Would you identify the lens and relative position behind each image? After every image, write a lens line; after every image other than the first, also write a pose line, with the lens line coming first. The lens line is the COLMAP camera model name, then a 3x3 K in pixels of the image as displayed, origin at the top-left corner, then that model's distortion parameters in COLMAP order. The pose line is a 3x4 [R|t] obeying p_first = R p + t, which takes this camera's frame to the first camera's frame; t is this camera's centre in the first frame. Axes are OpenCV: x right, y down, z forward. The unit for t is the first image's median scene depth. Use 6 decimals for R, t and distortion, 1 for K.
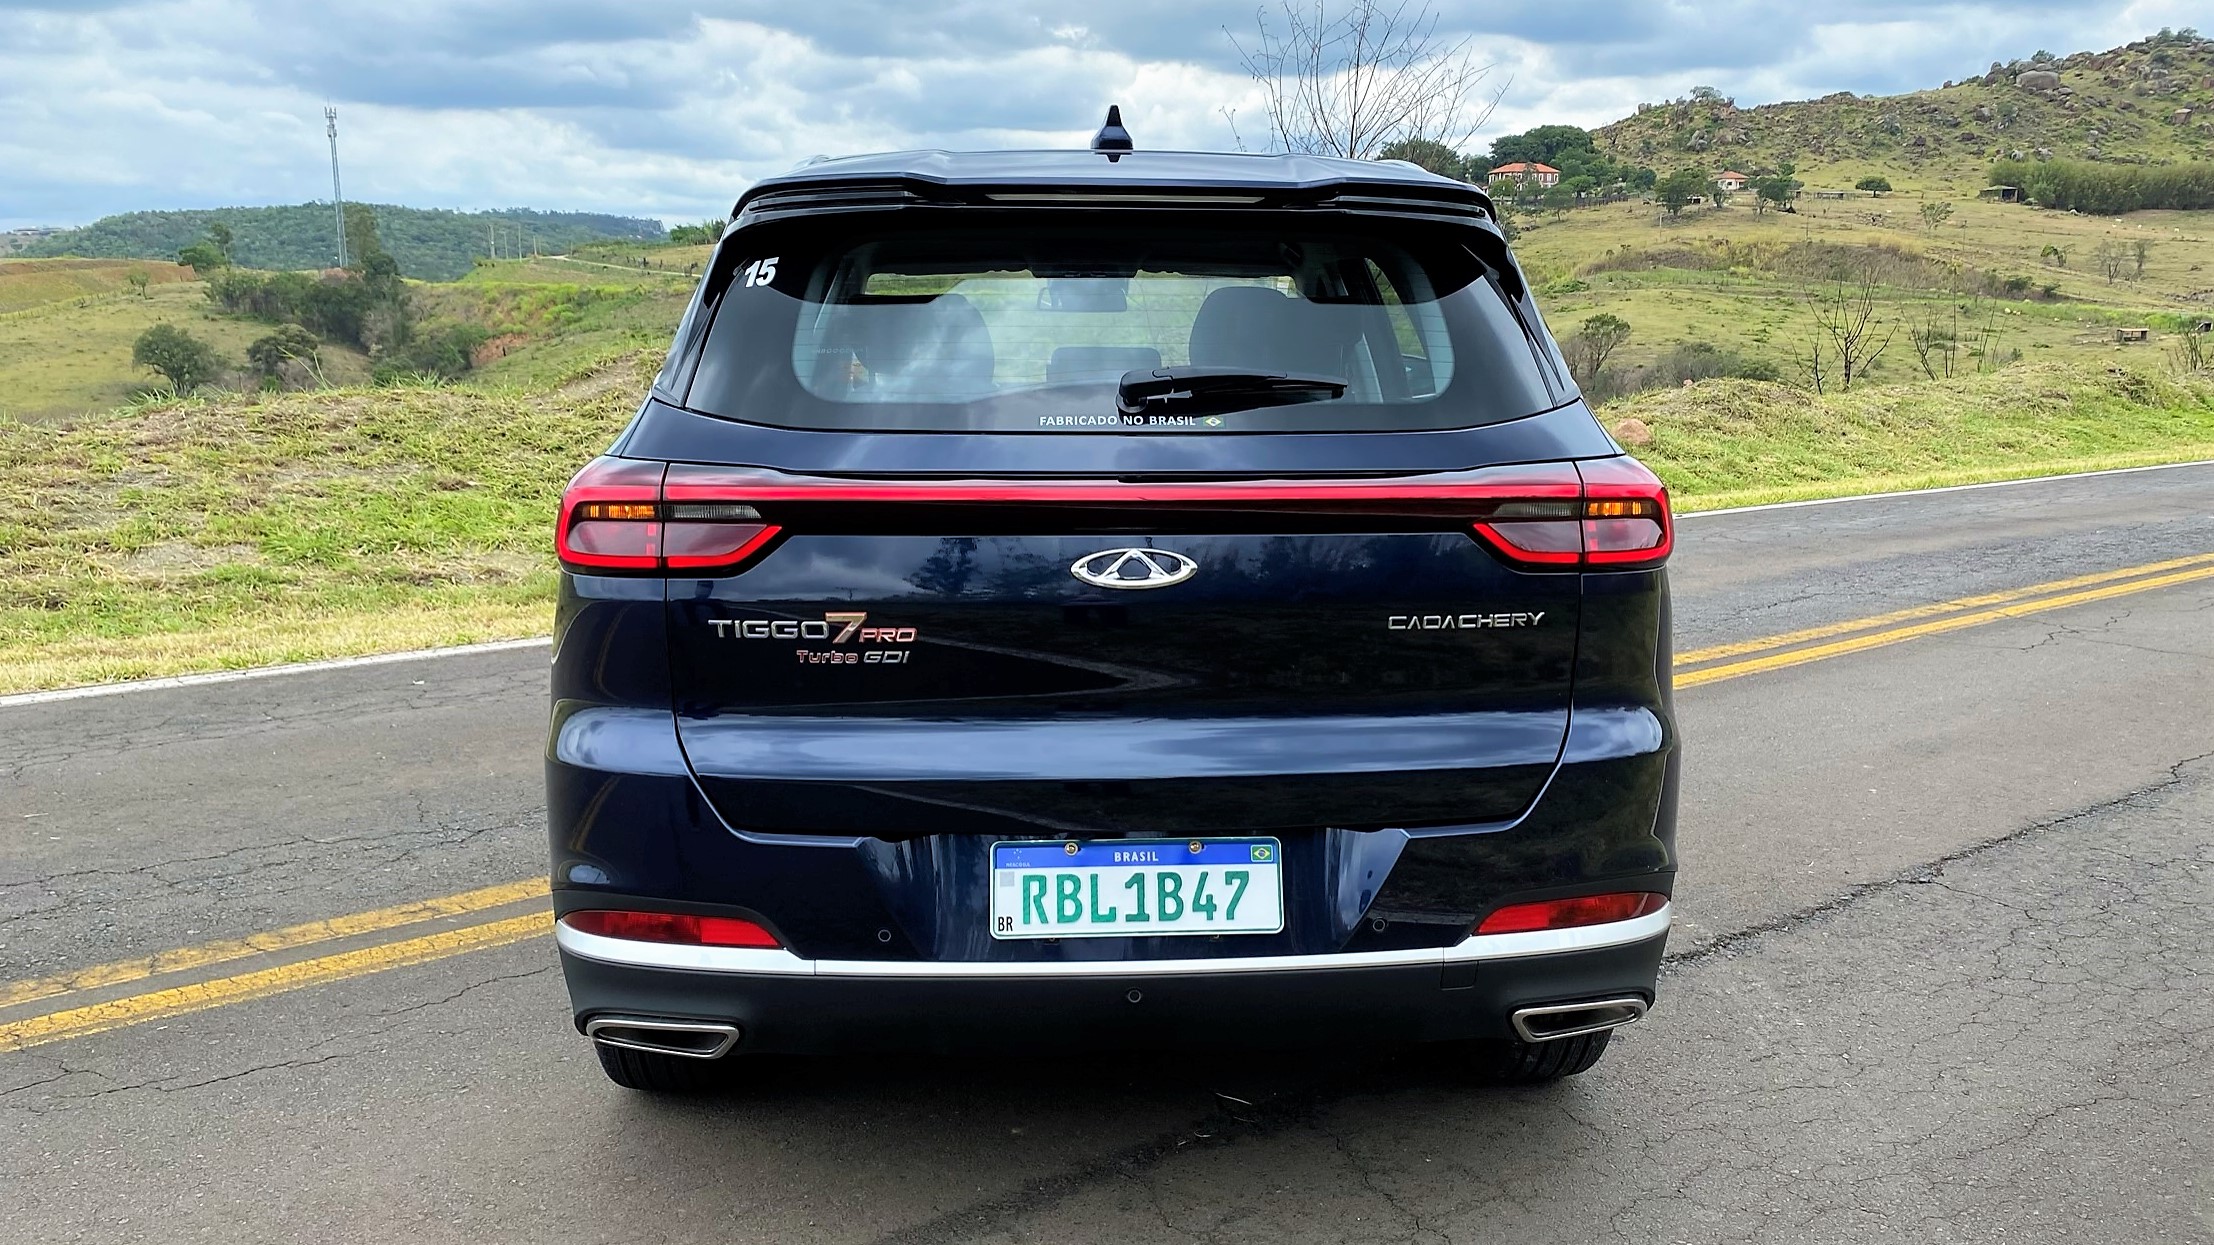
lens RADIAL K [[1737.1, 0, 1108.9], [0, 1737.1, 634.9], [0, 0, 1]] dist [0.079565, 0.044082]
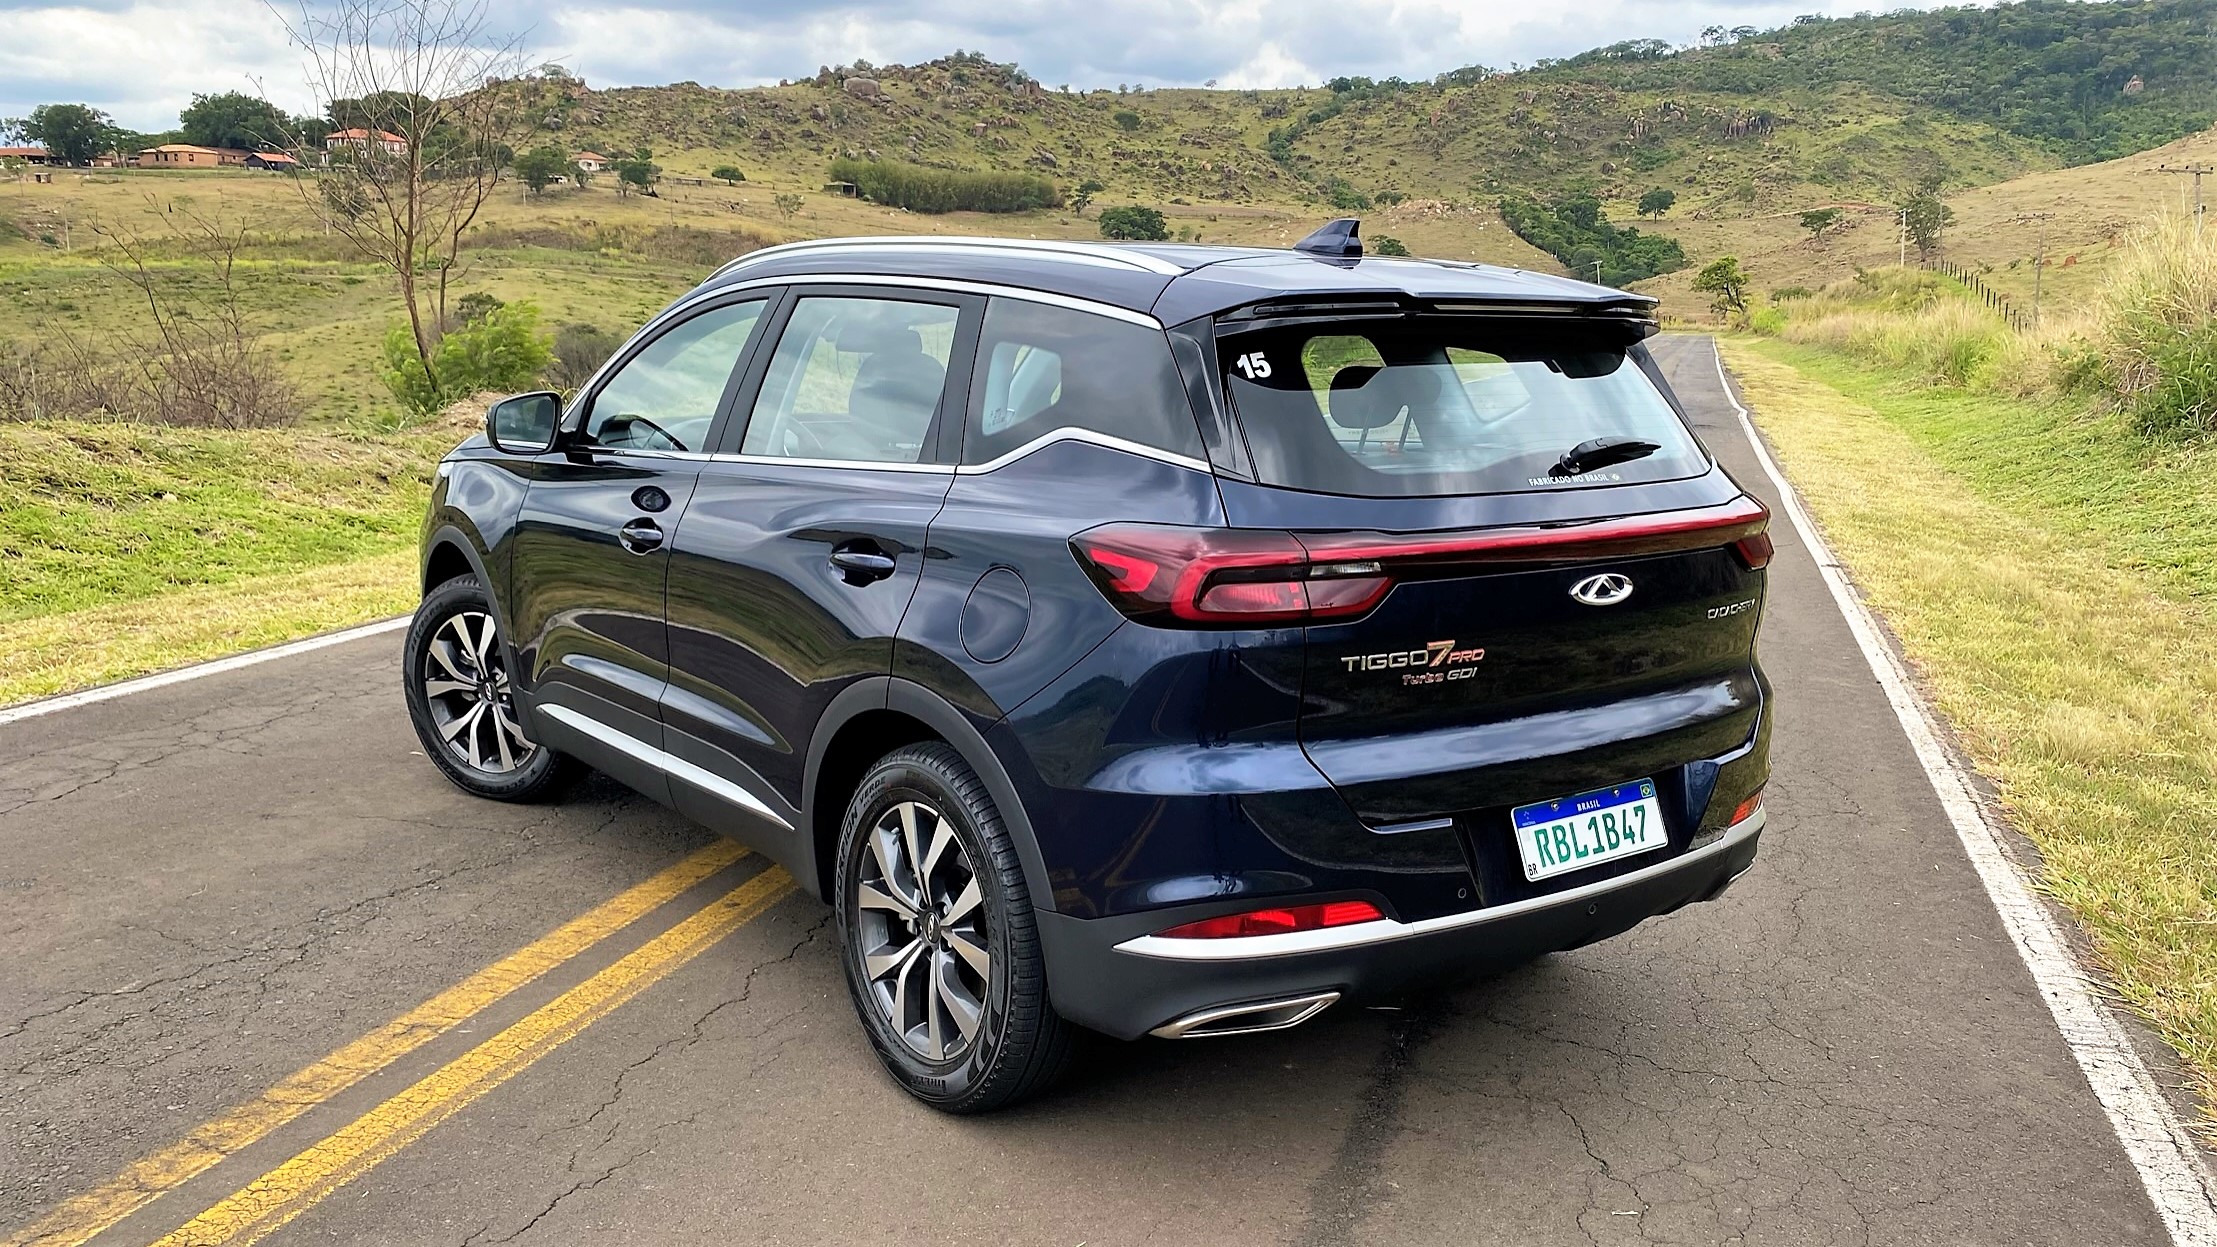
lens RADIAL K [[1739.5, 0, 1113.3], [0, 1739.5, 626.7], [0, 0, 1]] dist [0.079565, 0.044082]
pose [[0.831117, -0.083400, 0.549809, -1.019716], [0.082475, 0.996242, 0.026445, -0.074878], [-0.549948, 0.023367, 0.834872, 0.075576]]
